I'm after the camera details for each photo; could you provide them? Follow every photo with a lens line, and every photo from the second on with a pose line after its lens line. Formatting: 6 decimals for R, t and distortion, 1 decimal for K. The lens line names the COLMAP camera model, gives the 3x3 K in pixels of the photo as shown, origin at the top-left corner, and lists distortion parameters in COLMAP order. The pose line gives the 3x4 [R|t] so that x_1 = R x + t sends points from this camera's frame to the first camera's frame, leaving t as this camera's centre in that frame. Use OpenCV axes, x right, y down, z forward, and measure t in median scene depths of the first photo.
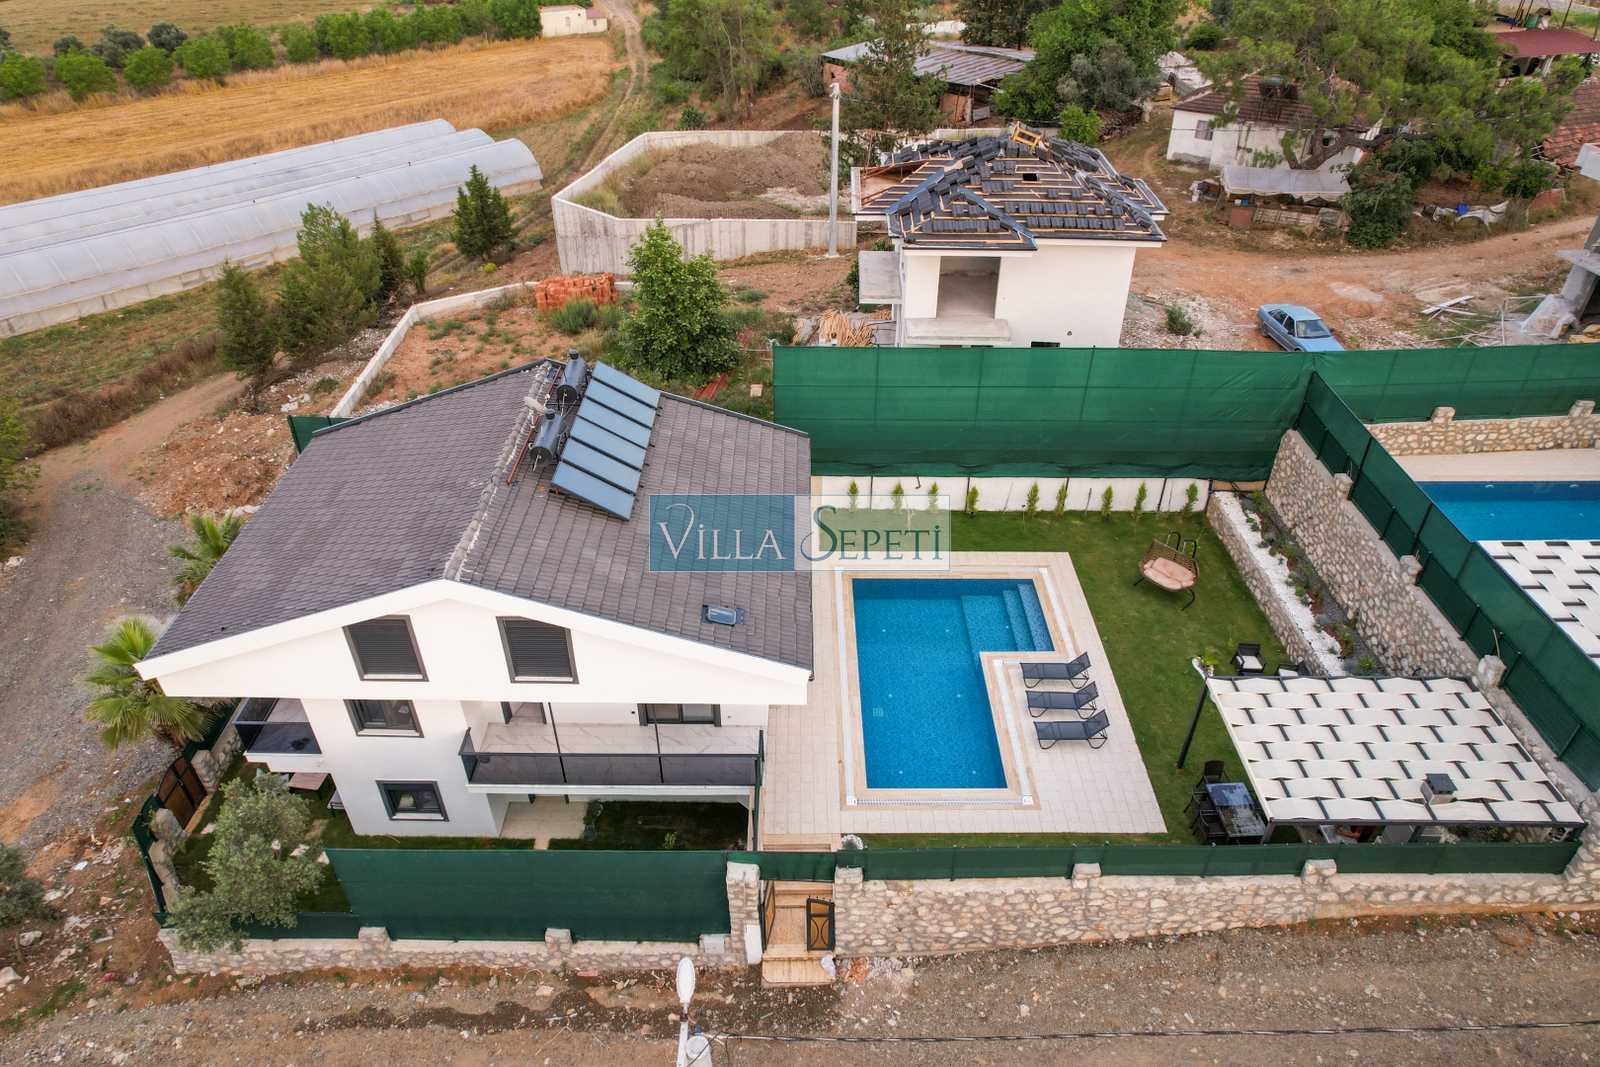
lens RADIAL K [[1024.8, 0, 795.0], [0, 1024.8, 551.8], [0, 0, 1]] dist [-0.078816, 0.066892]
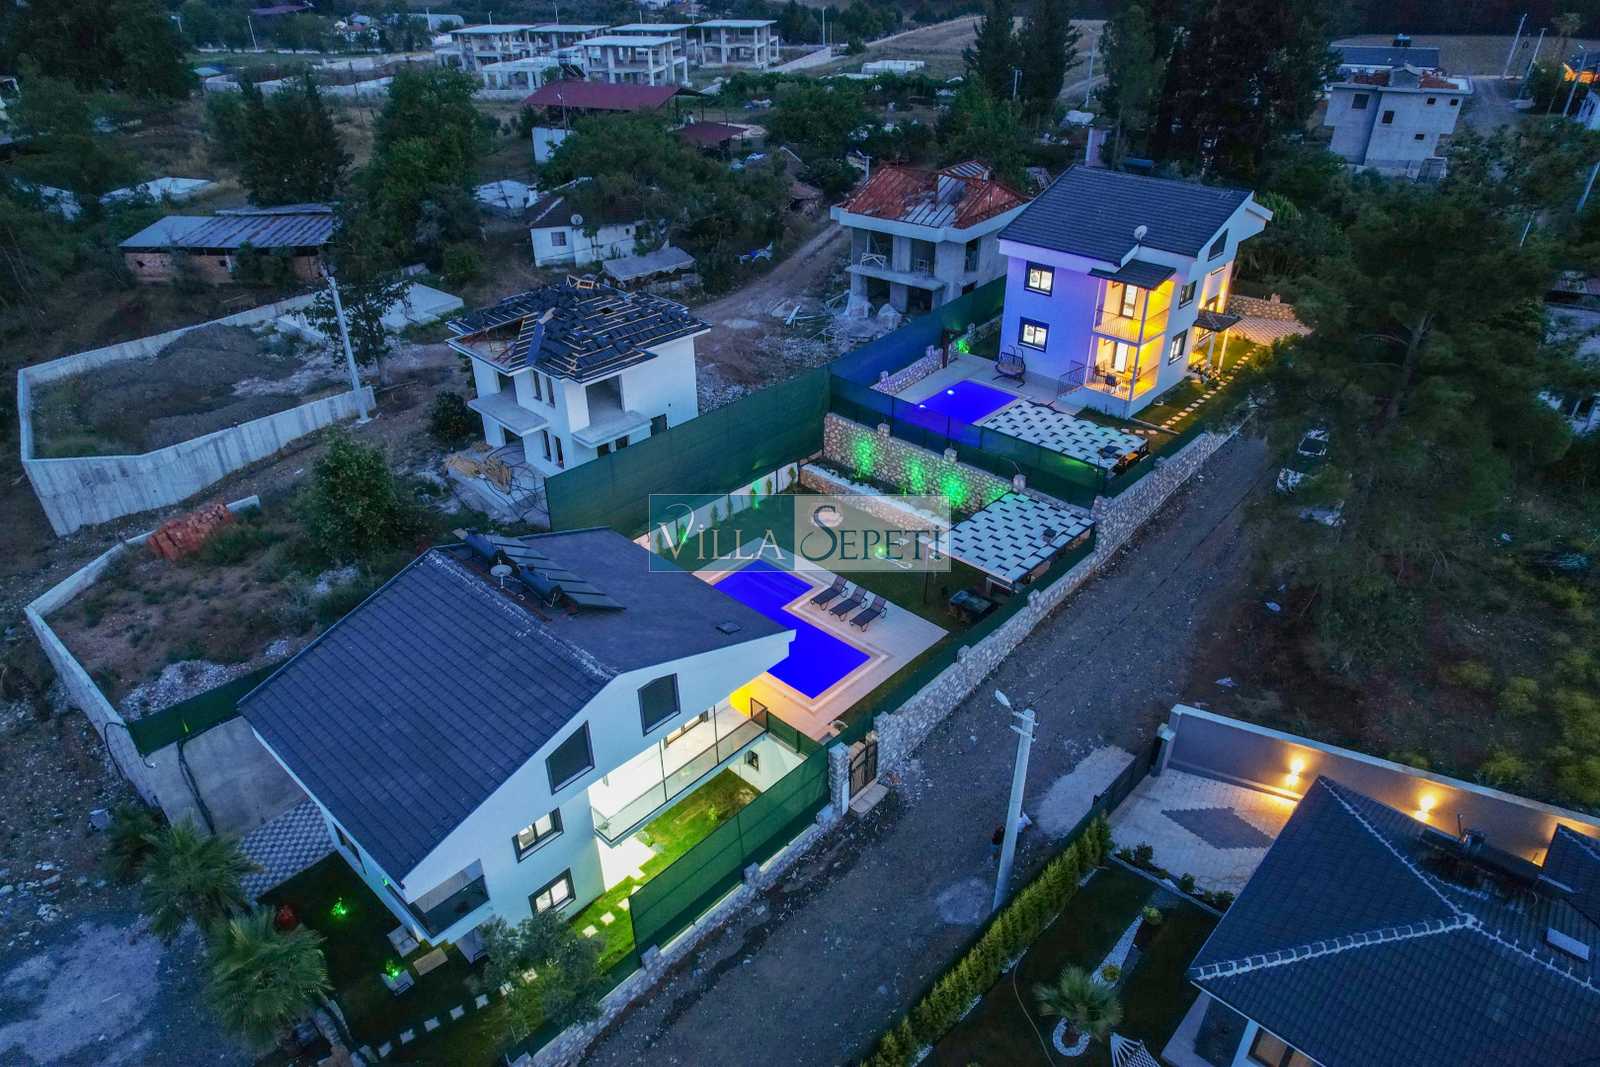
lens RADIAL K [[1024.8, 0, 795.0], [0, 1024.8, 551.8], [0, 0, 1]] dist [-0.078816, 0.066892]
pose [[0.675013, -0.395192, 0.623041, -0.646972], [0.434454, 0.895426, 0.097270, -0.103745], [-0.596328, 0.205024, 0.776117, -0.190246]]
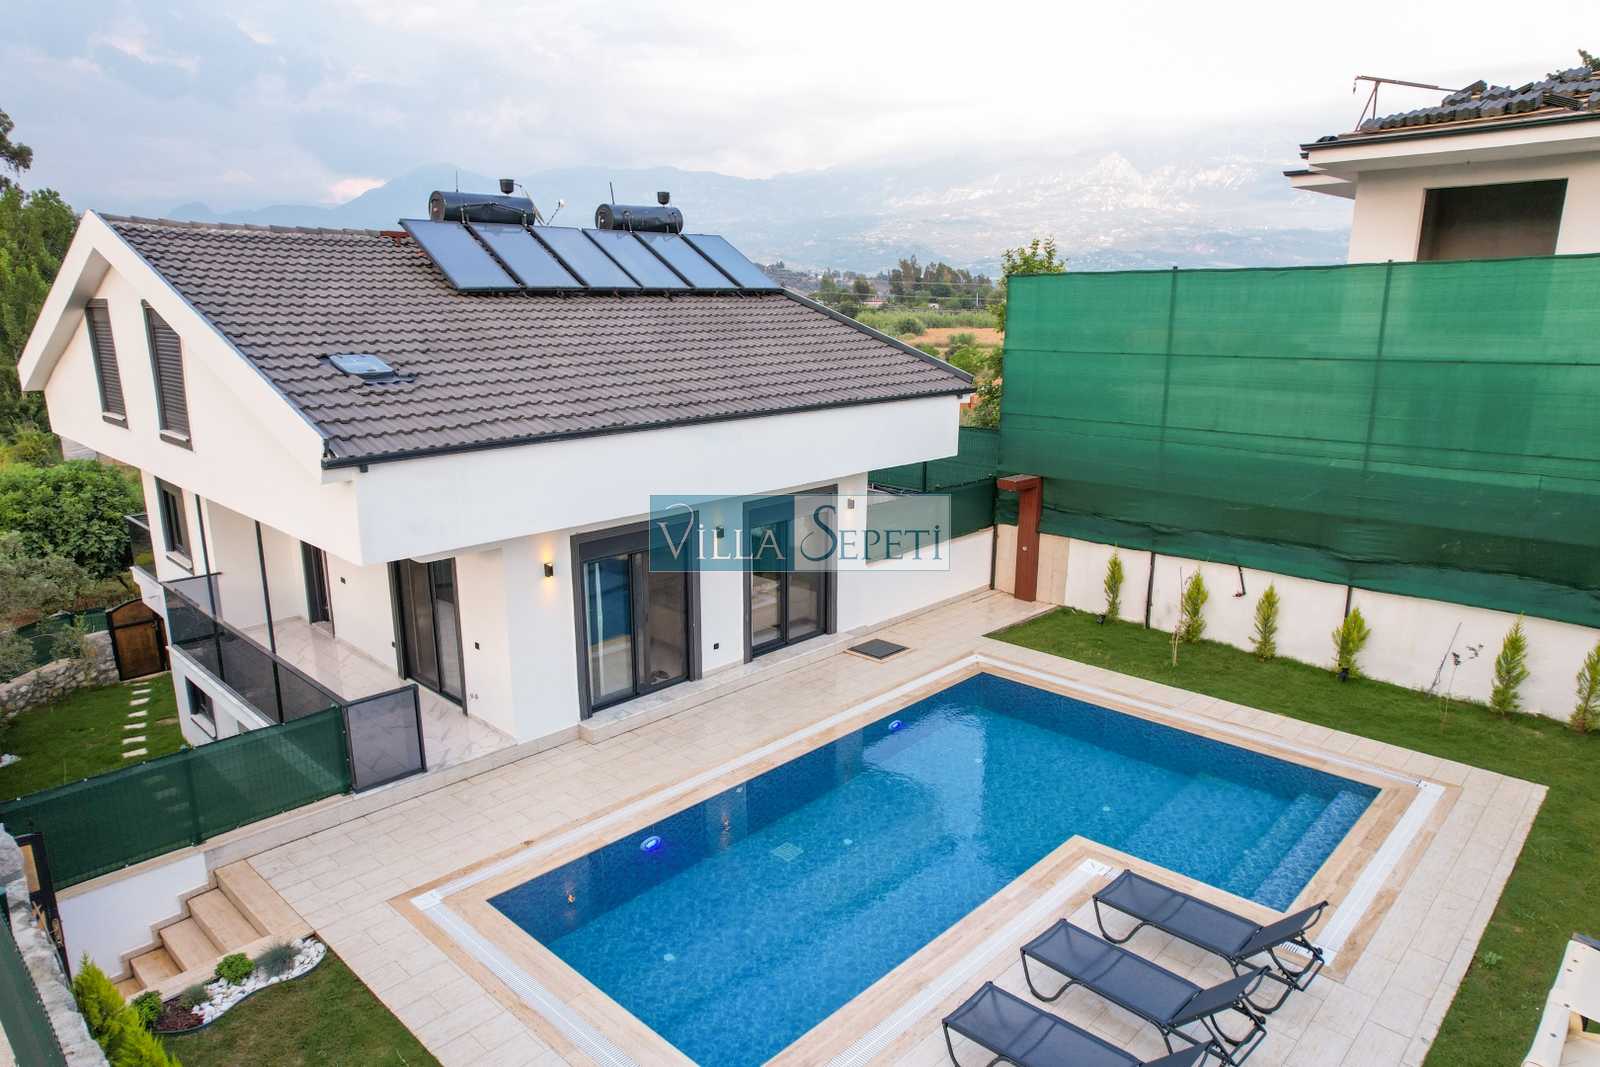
lens RADIAL K [[1024.8, 0, 795.0], [0, 1024.8, 551.8], [0, 0, 1]] dist [-0.078816, 0.066892]
pose [[0.725469, 0.171112, -0.666645, 0.303267], [-0.407170, 0.887622, -0.215267, 0.115636], [0.554894, 0.427607, 0.713613, 0.568872]]
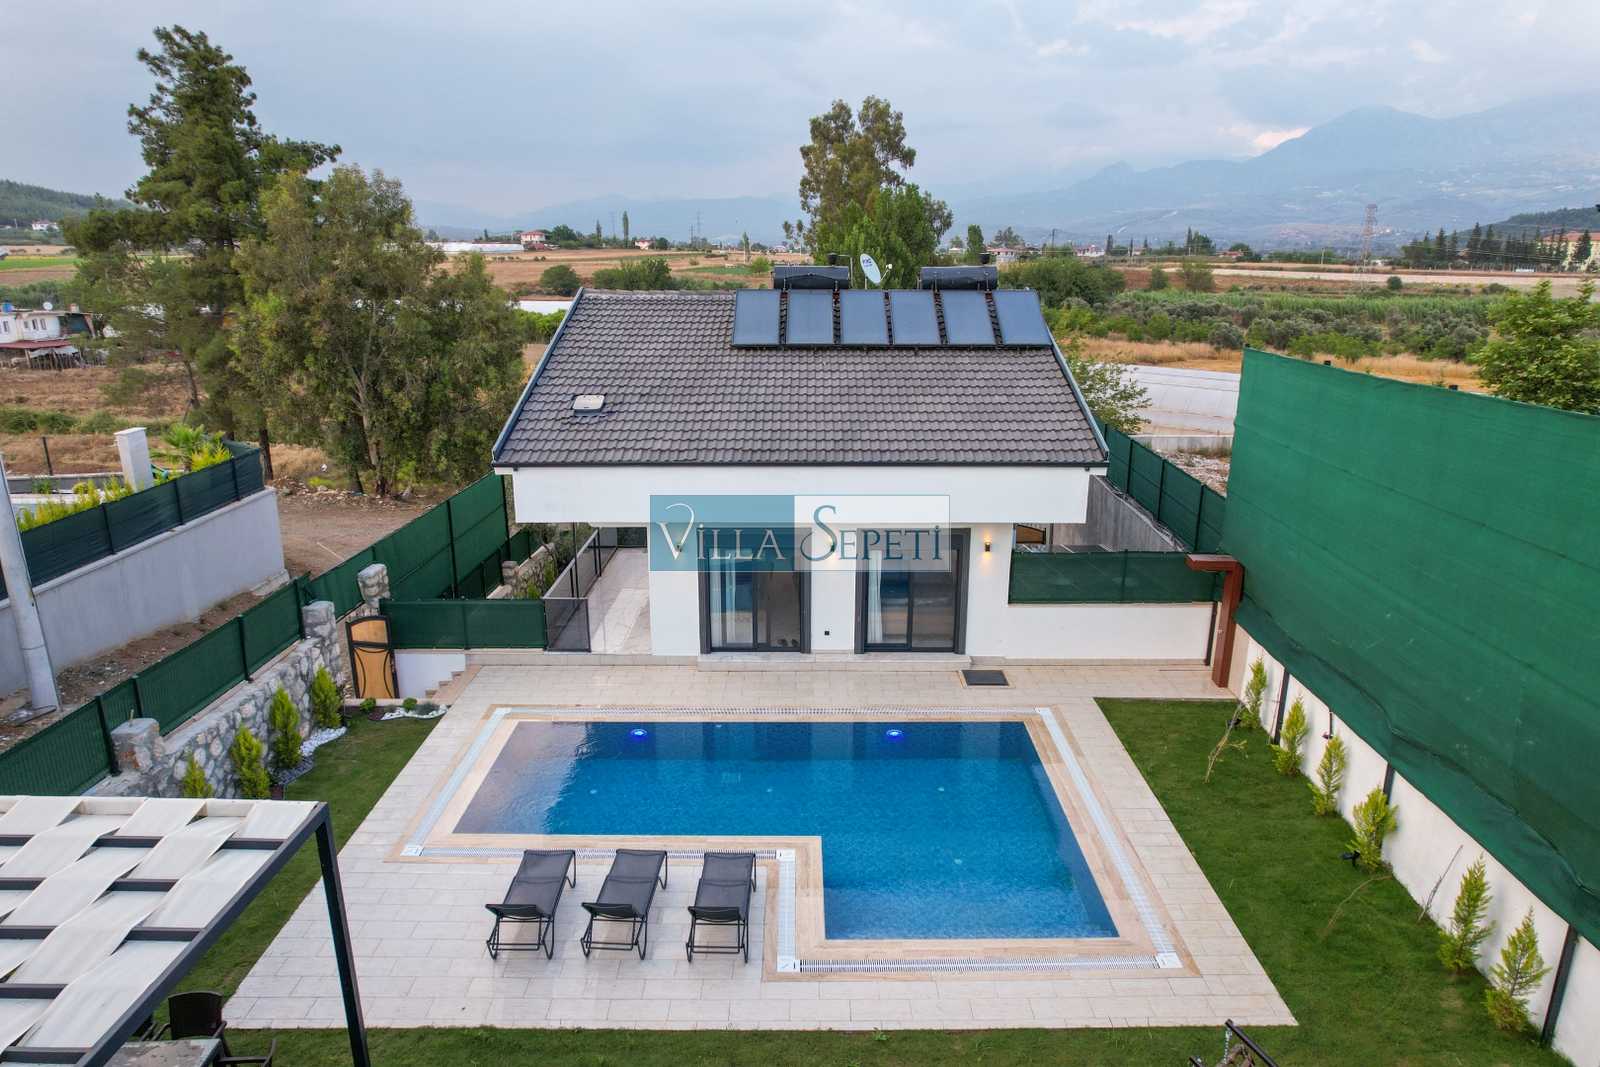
lens RADIAL K [[1024.8, 0, 795.0], [0, 1024.8, 551.8], [0, 0, 1]] dist [-0.078816, 0.066892]
pose [[-0.005615, 0.286503, -0.958063, 0.533823], [-0.586704, 0.774902, 0.235168, -0.095090], [0.809782, 0.563420, 0.163741, 0.754263]]
